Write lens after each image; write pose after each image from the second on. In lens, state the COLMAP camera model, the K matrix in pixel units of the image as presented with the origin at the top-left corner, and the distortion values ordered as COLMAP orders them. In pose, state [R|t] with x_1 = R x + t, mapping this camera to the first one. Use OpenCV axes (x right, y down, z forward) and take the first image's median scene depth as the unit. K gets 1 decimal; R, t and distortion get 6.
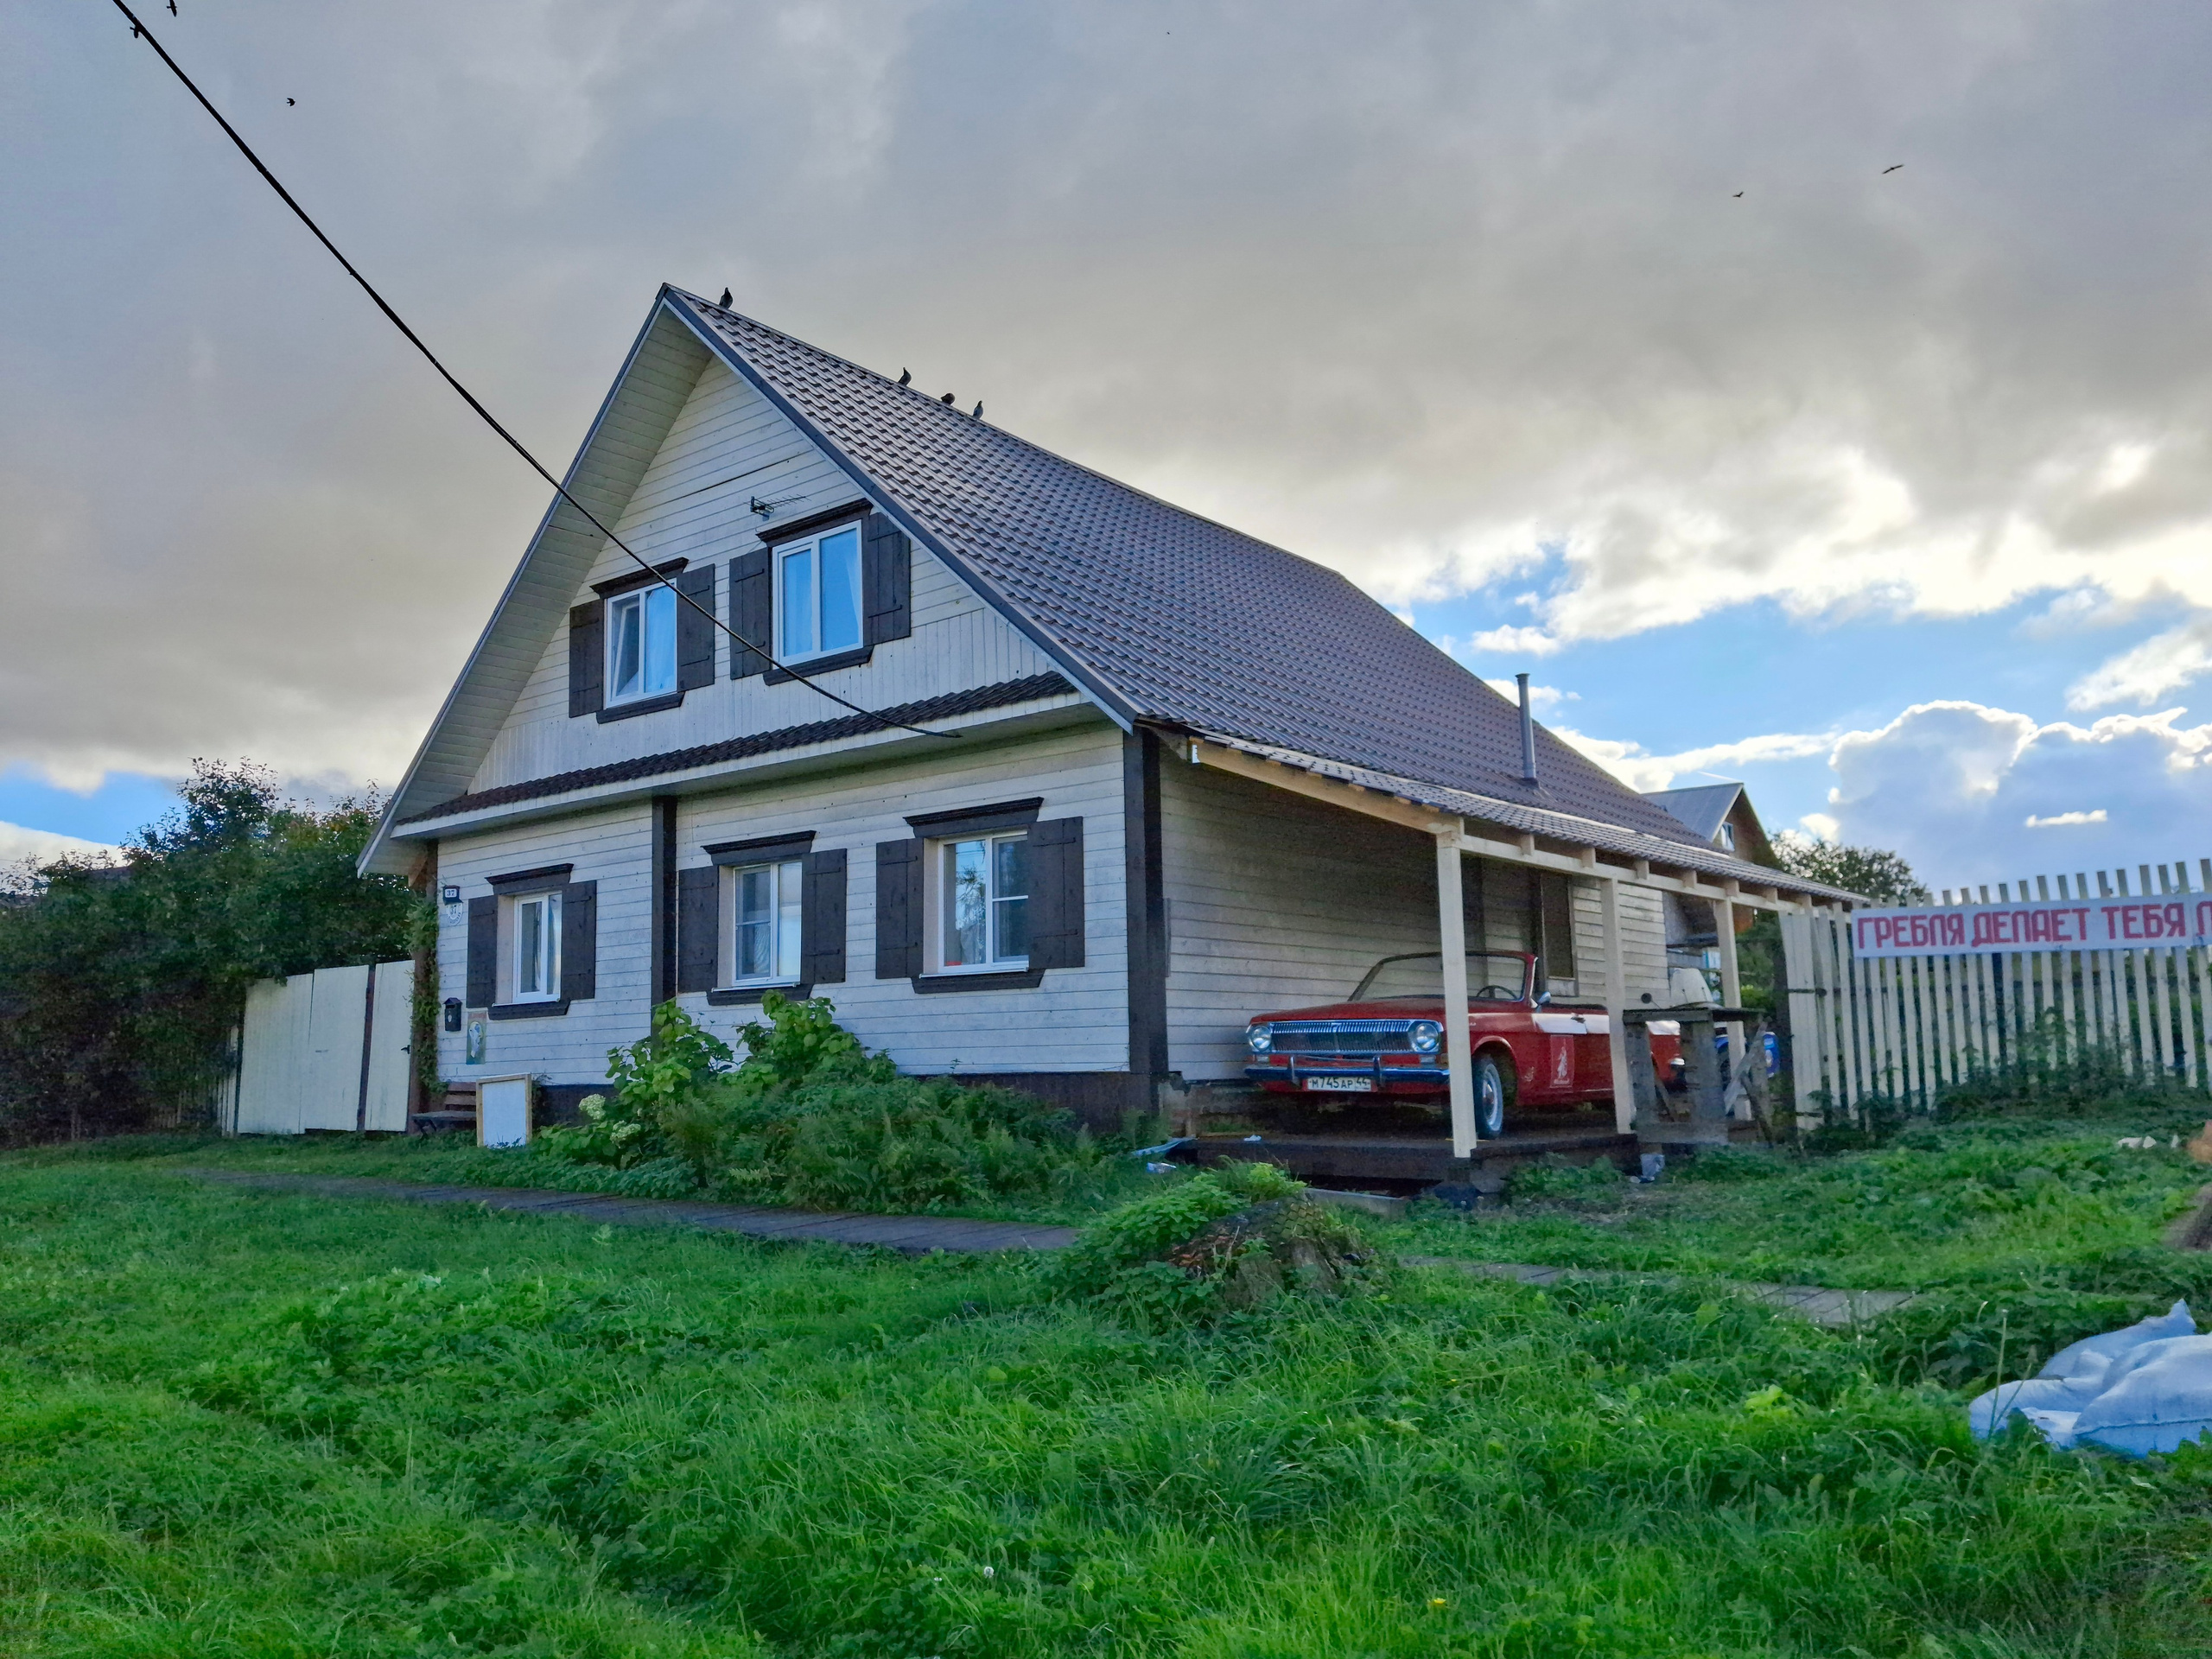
lens RADIAL K [[1756.9, 0, 977.9], [0, 1756.9, 881.7], [0, 0, 1]] dist [0.113805, -0.186888]
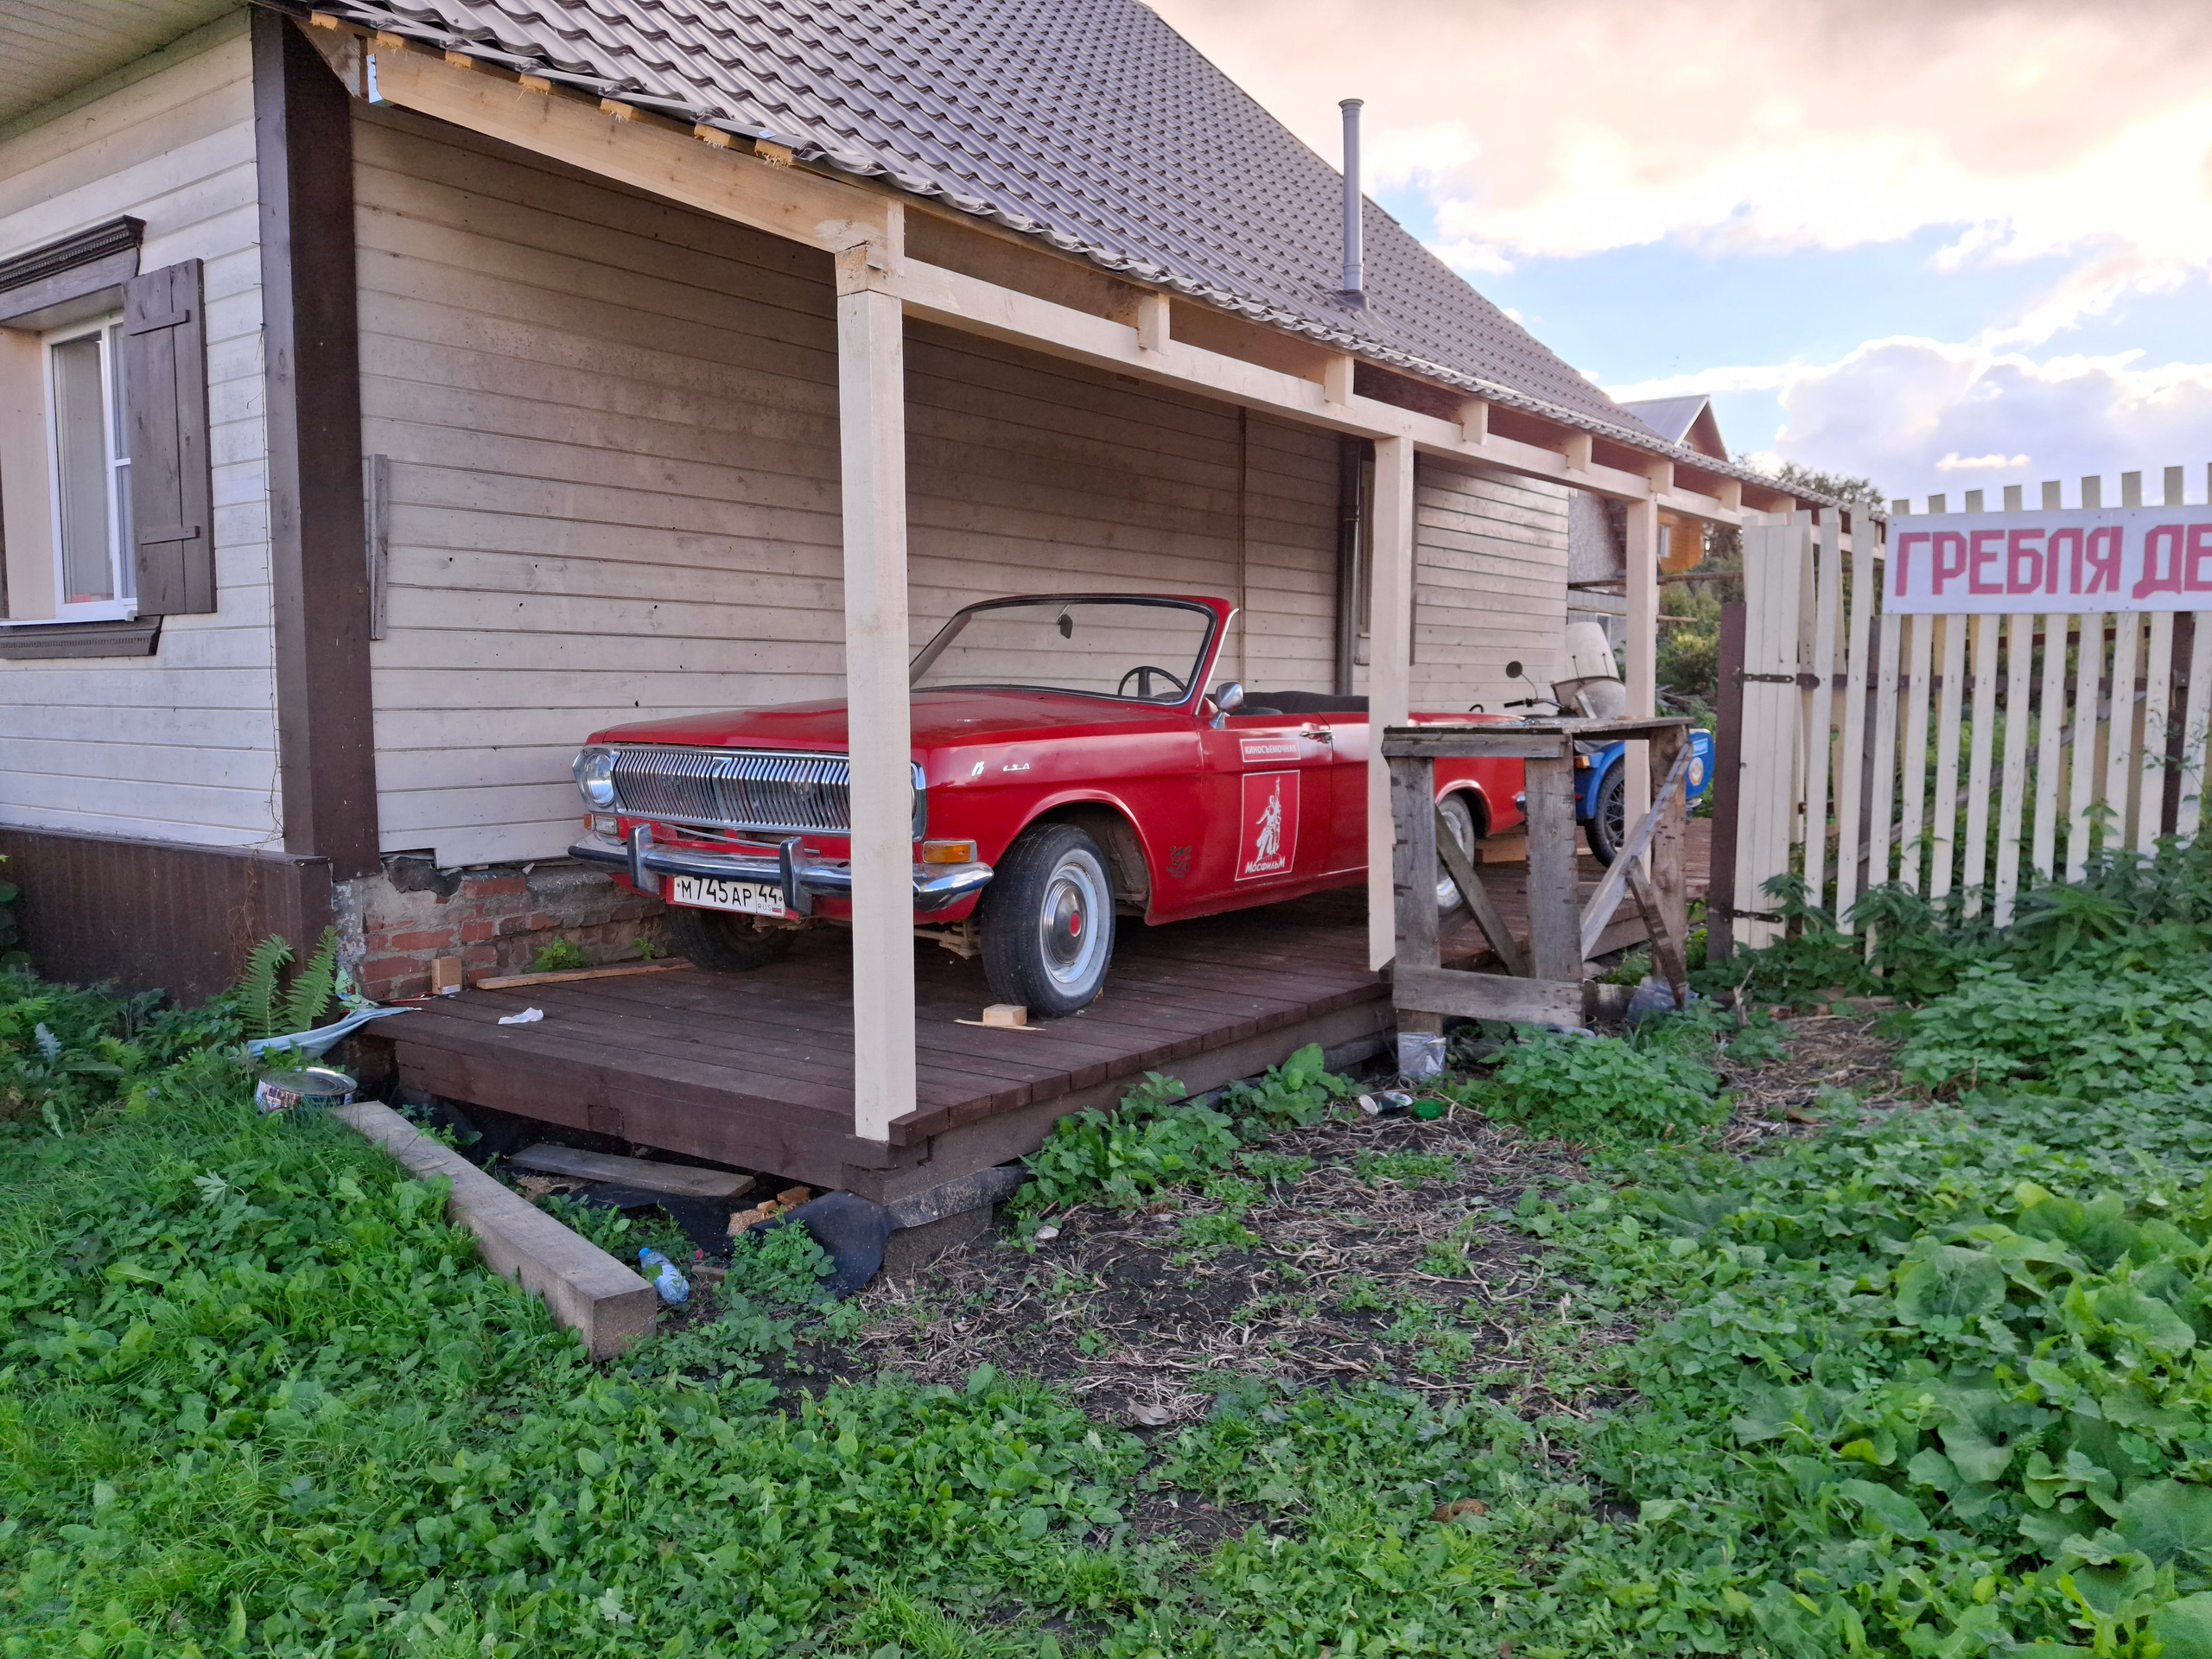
lens RADIAL K [[1756.9, 0, 977.9], [0, 1756.9, 881.7], [0, 0, 1]] dist [0.113805, -0.186888]
pose [[0.999447, 0.012415, 0.030847, 0.233262], [-0.018528, 0.978247, 0.206616, 0.017953], [-0.027611, -0.207073, 0.977936, 0.525212]]
